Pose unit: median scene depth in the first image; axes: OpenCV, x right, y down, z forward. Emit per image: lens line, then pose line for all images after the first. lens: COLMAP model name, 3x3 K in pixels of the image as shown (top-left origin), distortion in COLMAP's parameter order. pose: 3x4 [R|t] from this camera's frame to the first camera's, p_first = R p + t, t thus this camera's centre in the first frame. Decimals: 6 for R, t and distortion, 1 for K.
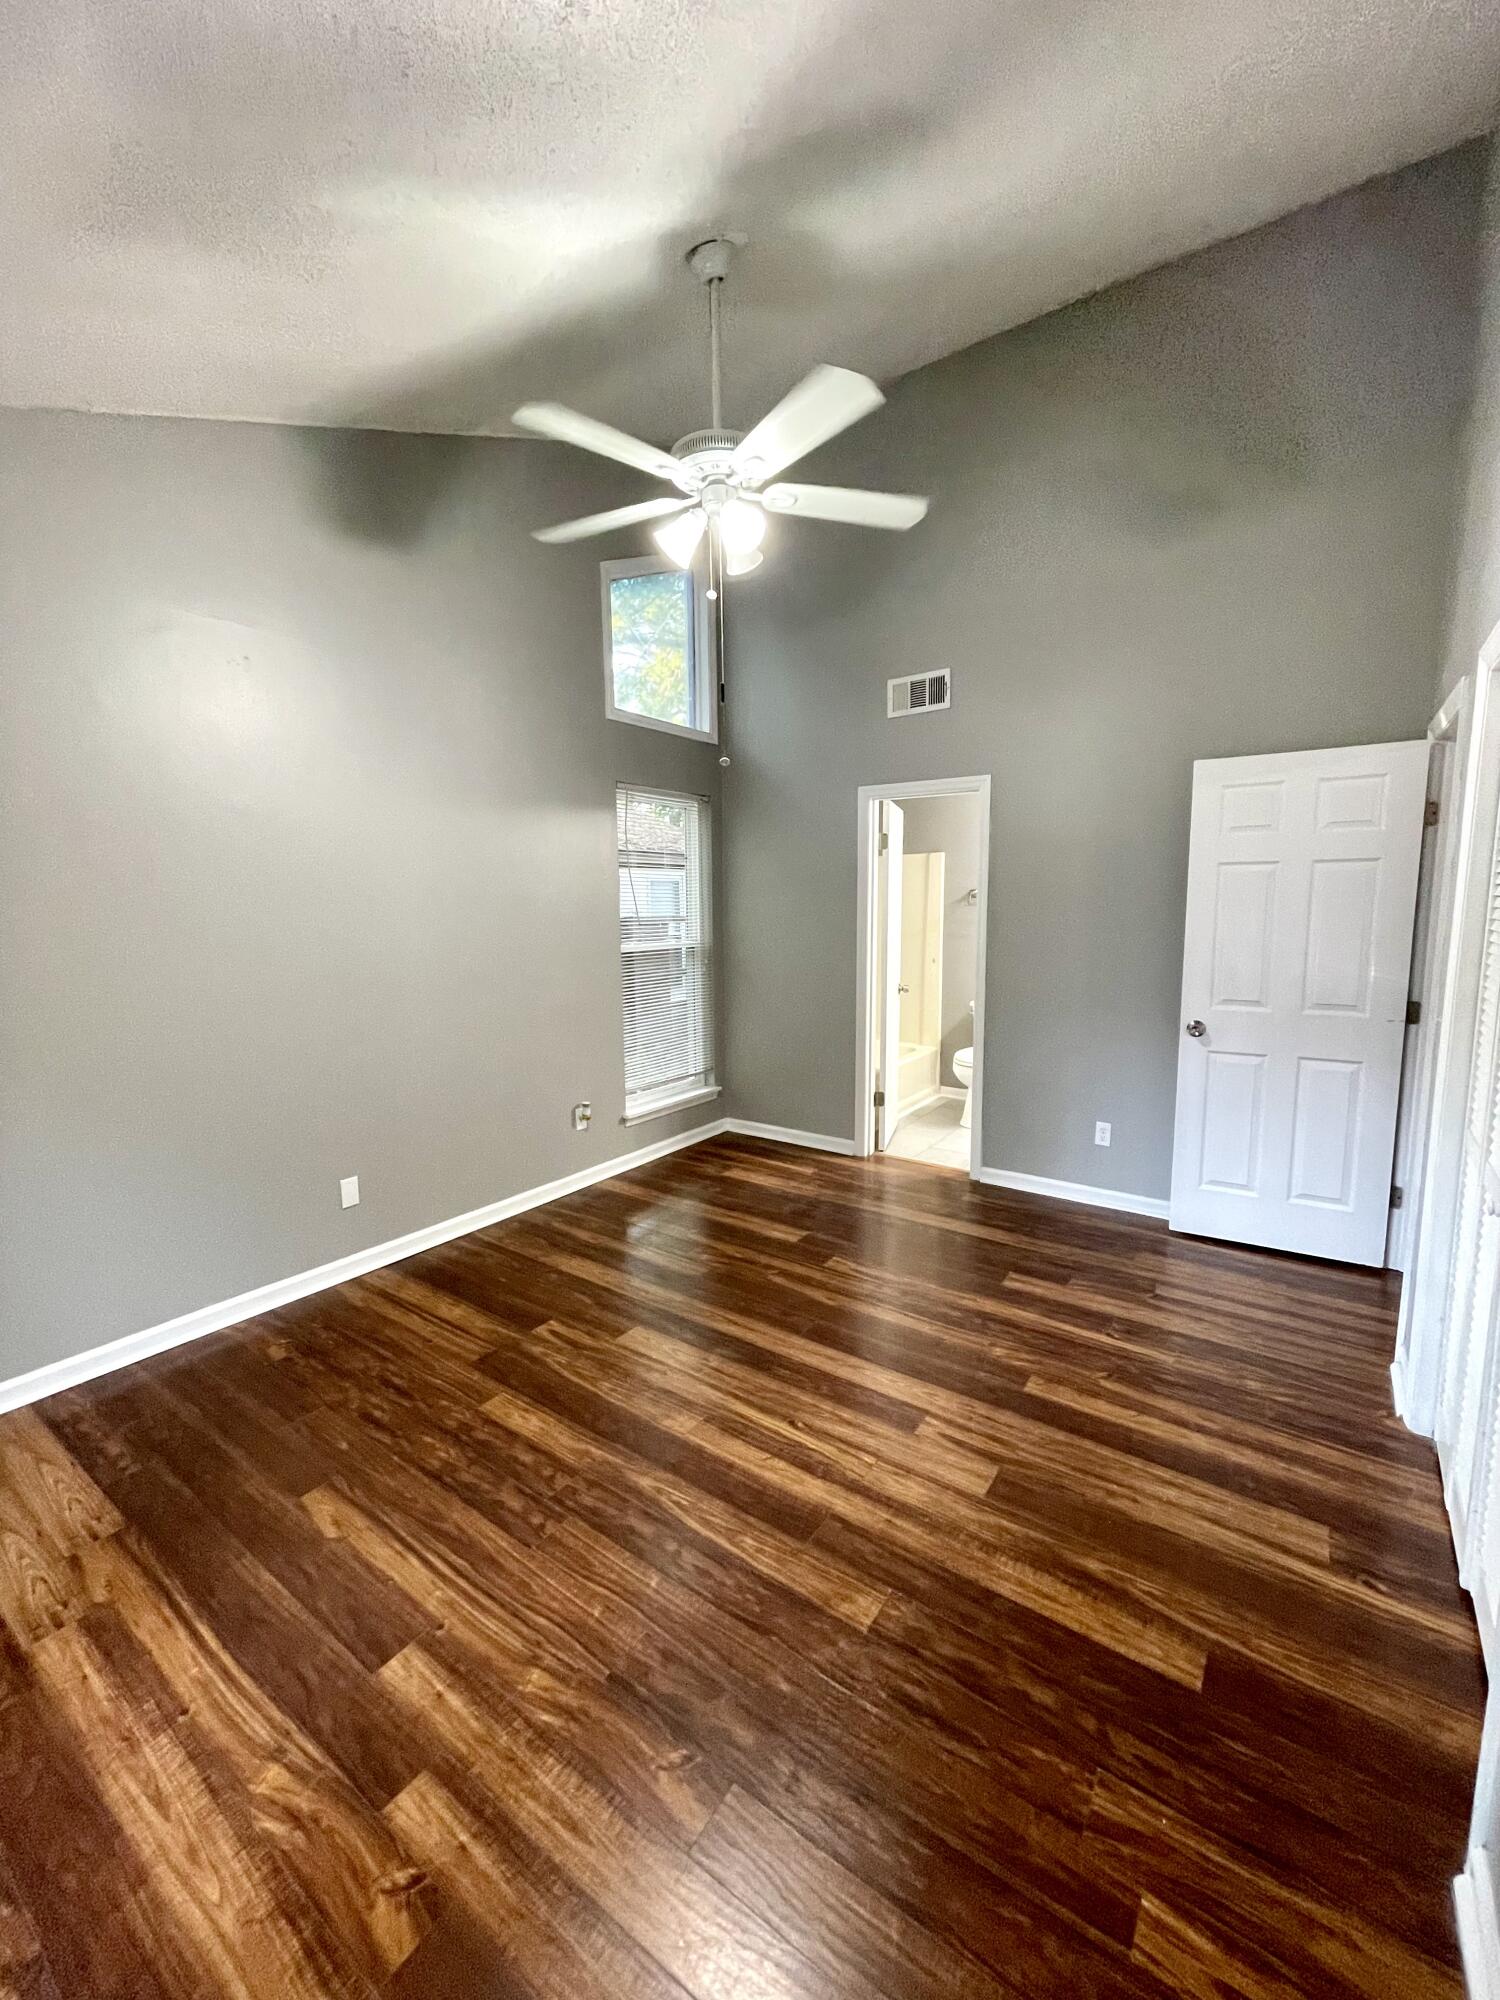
lens RADIAL K [[806.8, 0, 760.7], [0, 806.8, 996.9], [0, 0, 1]] dist [-0.001105, -0.000284]
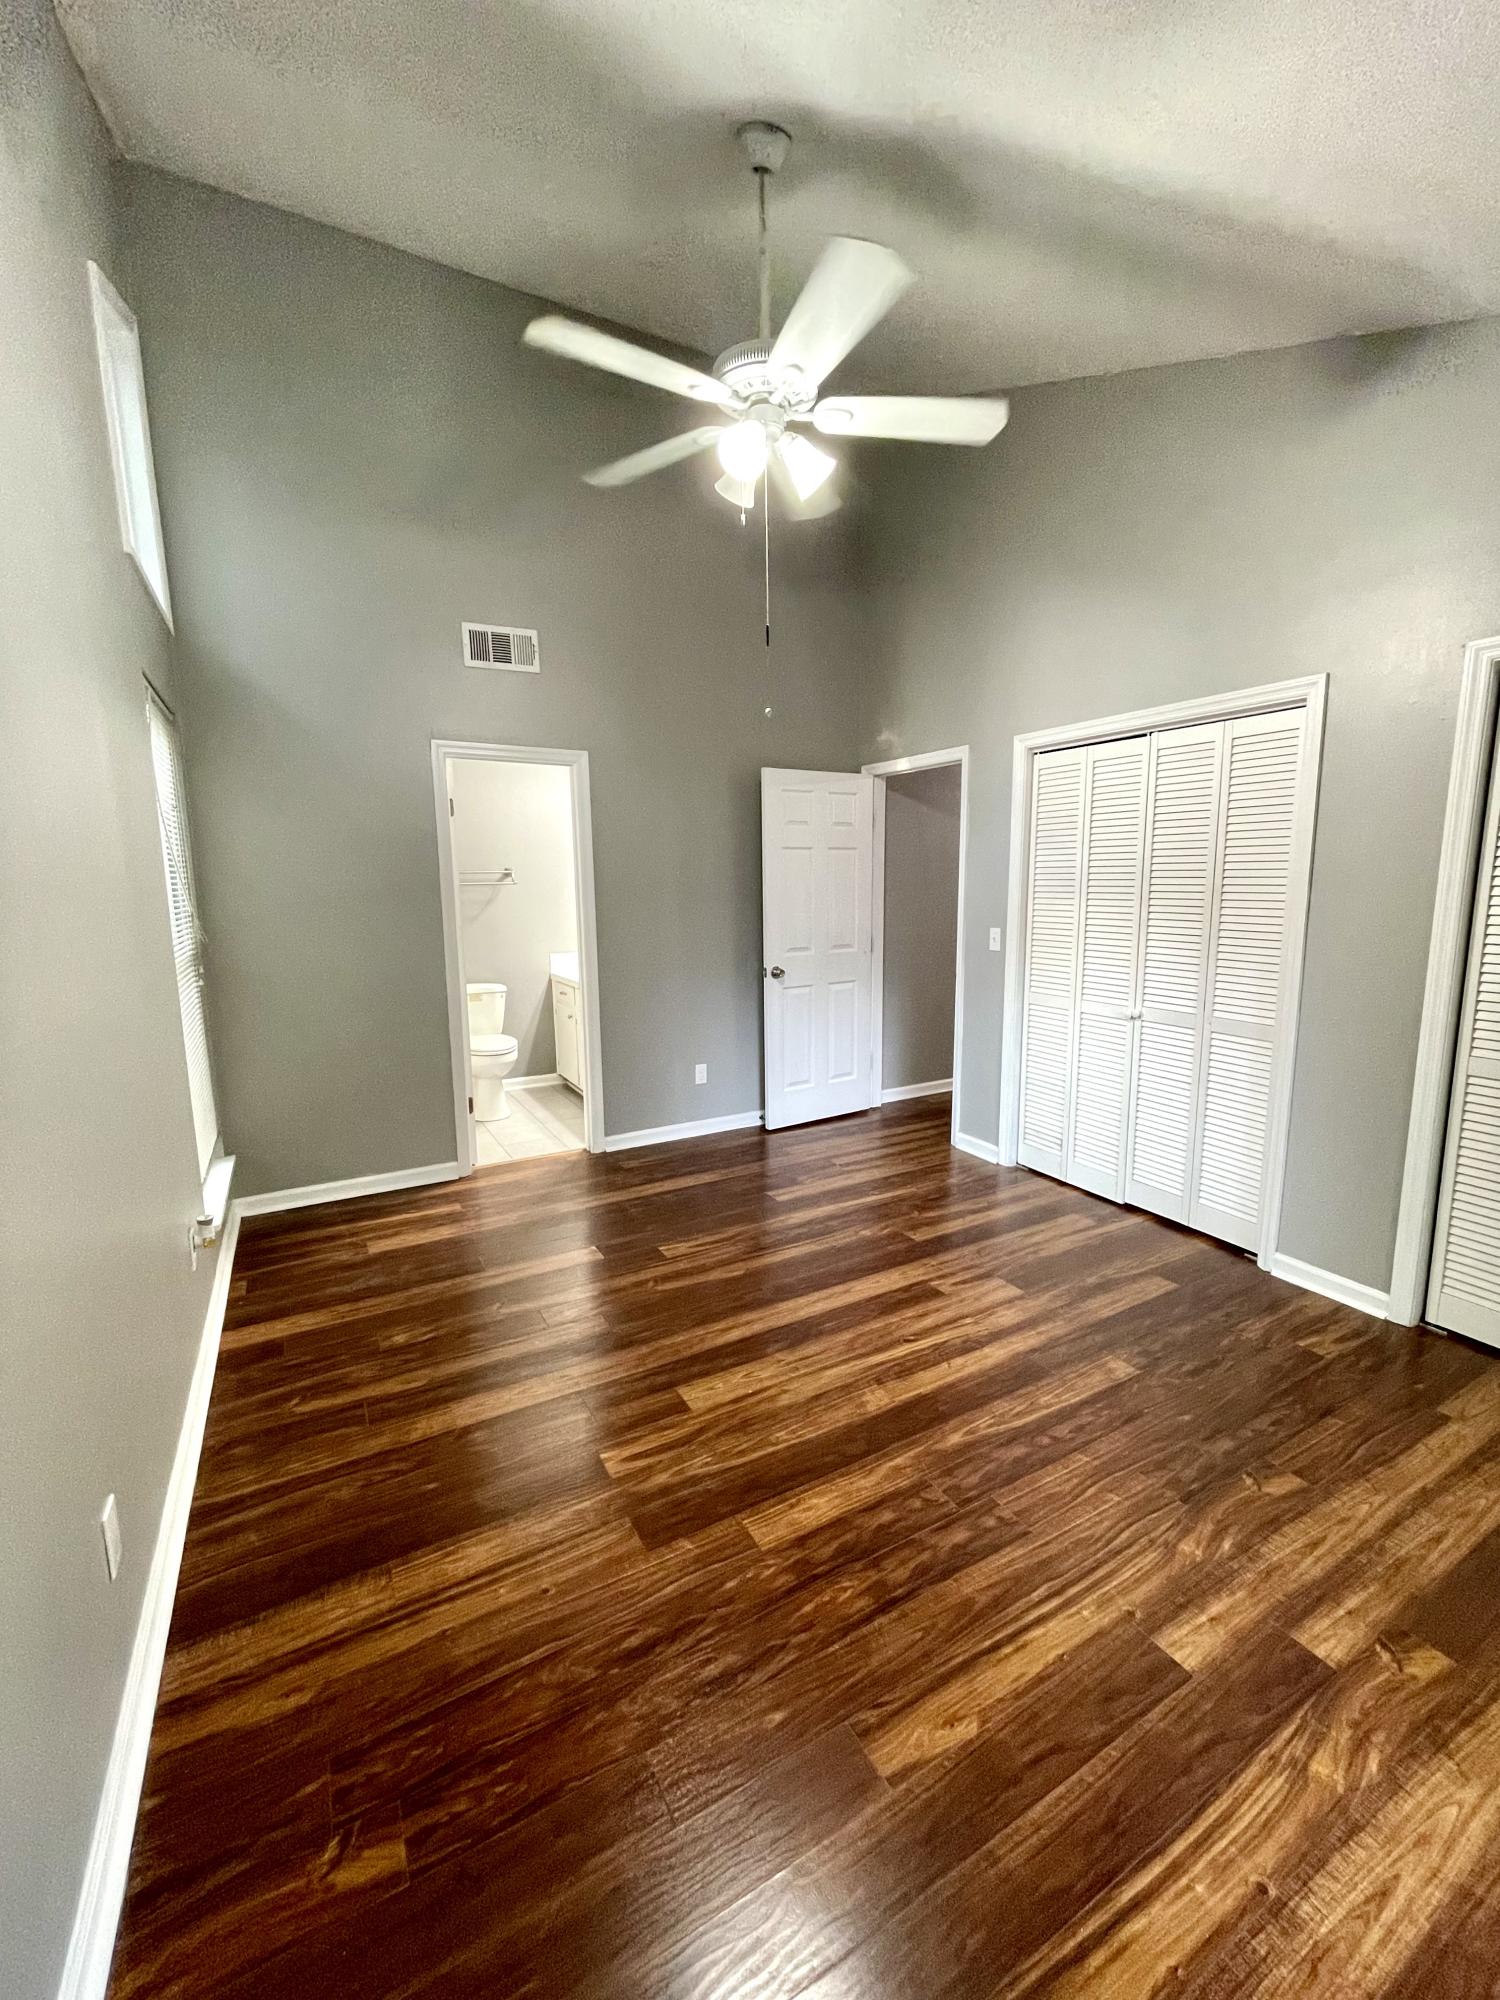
lens RADIAL K [[799.8, 0, 754.5], [0, 799.8, 1003.6], [0, 0, 1]] dist [-0.000972, 0.000164]
pose [[0.437369, -0.136009, 0.888938, -1.071263], [0.119874, 0.988493, 0.092262, -0.059467], [-0.891257, 0.066208, 0.448640, 0.740977]]
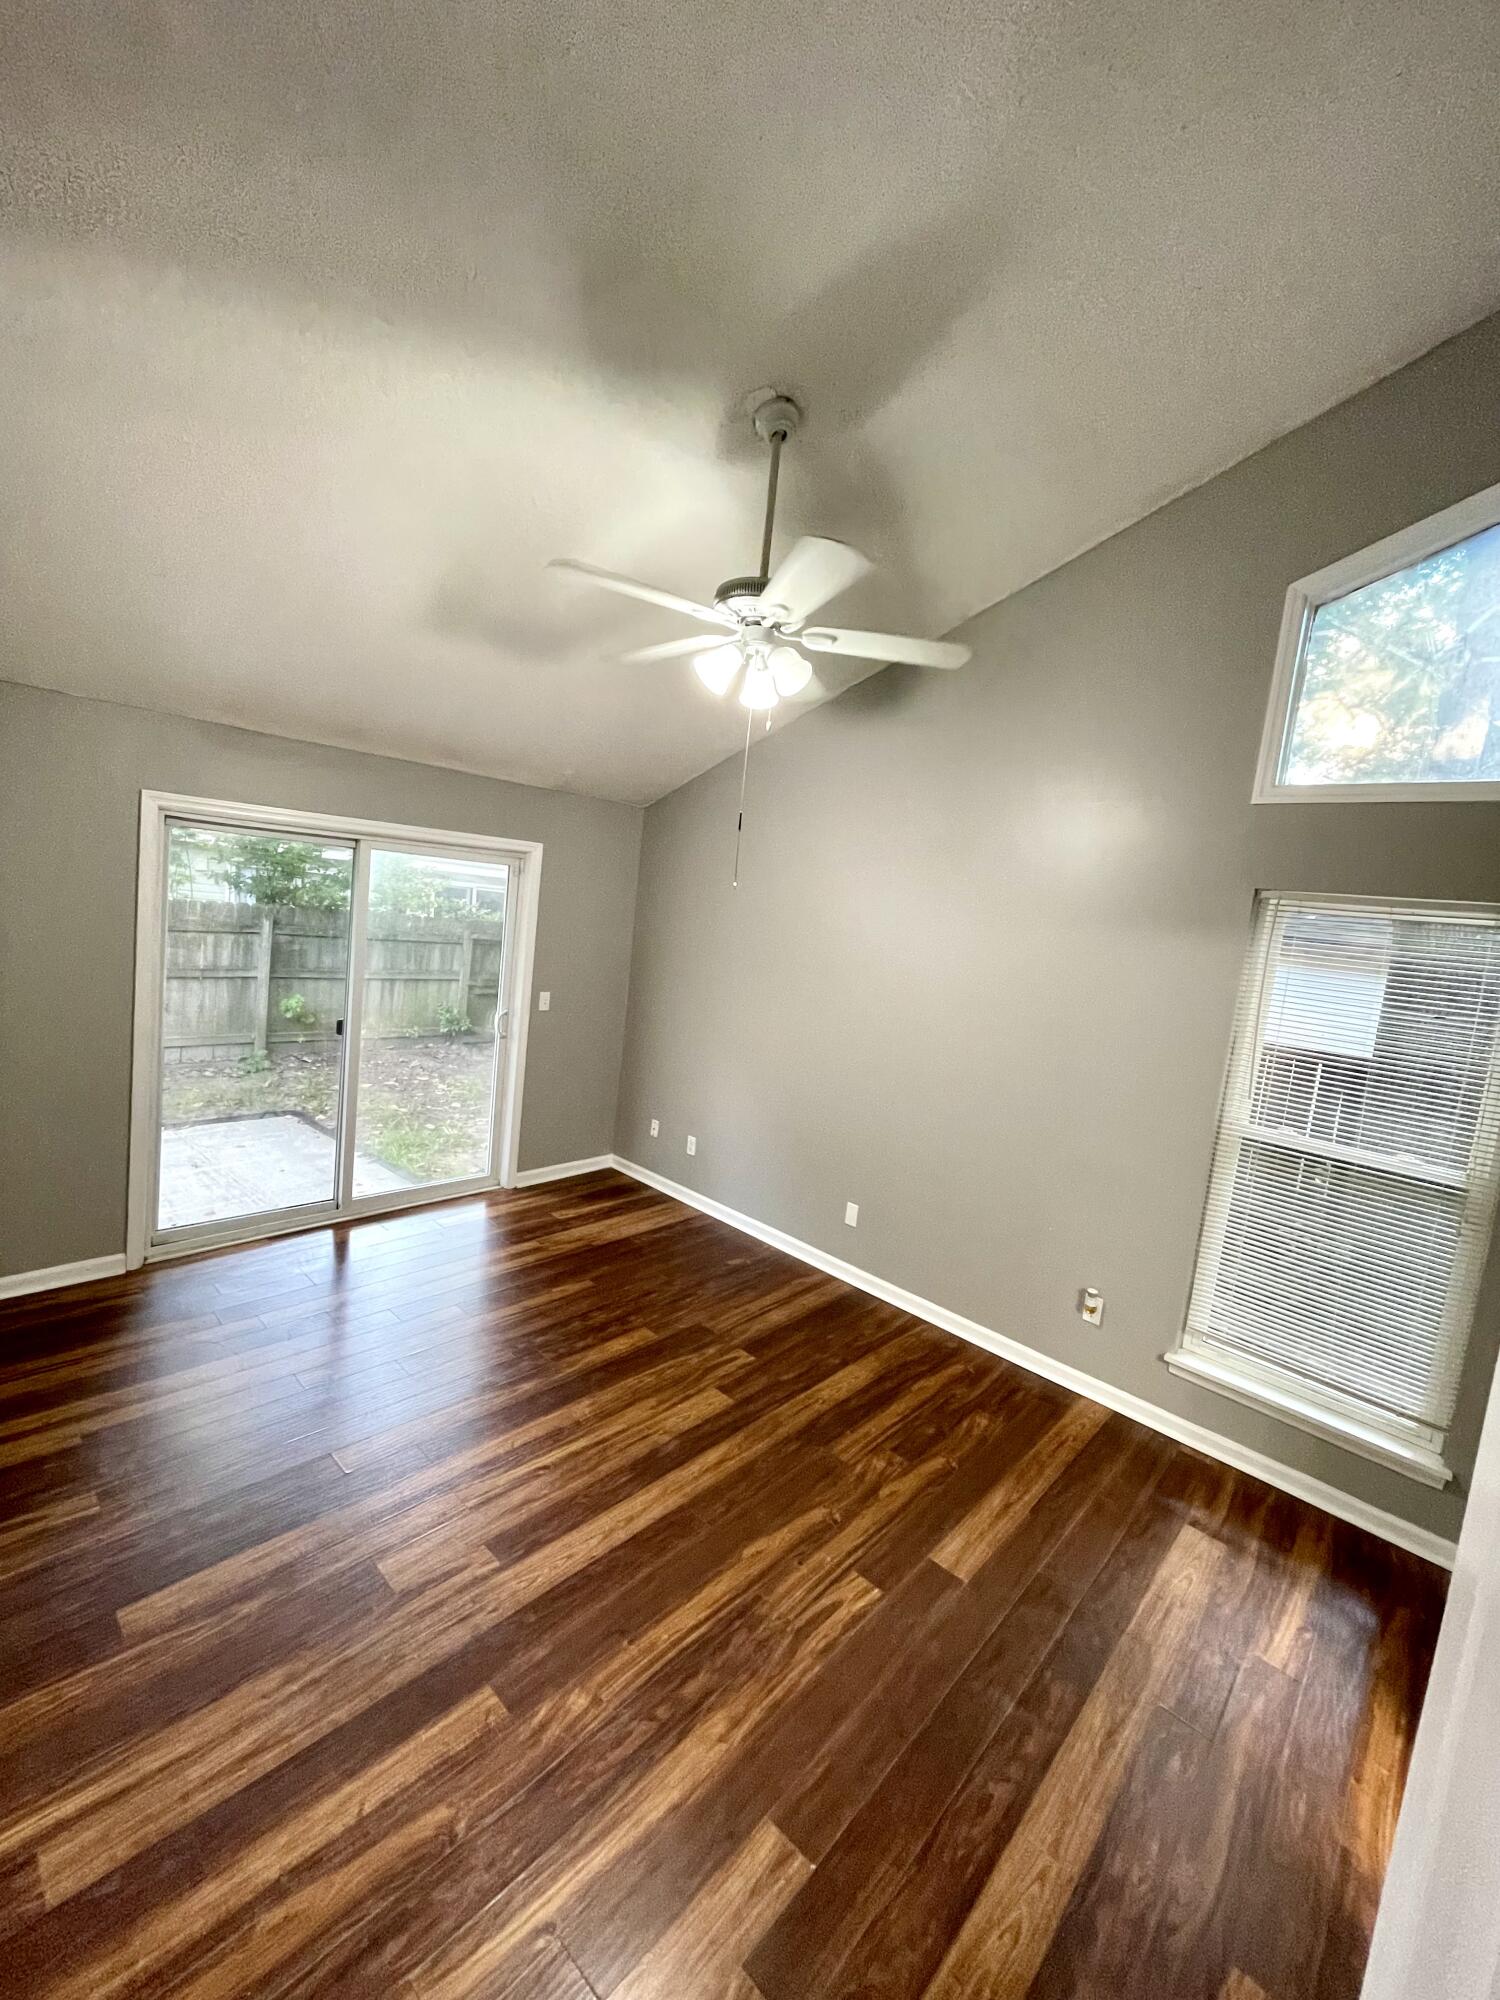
lens RADIAL K [[799.8, 0, 754.5], [0, 799.8, 1003.6], [0, 0, 1]] dist [-0.000972, 0.000164]
pose [[-0.135047, 0.105491, -0.985208, 1.145852], [-0.224704, 0.965149, 0.134144, -0.346448], [0.965023, 0.239496, -0.106636, 1.385036]]
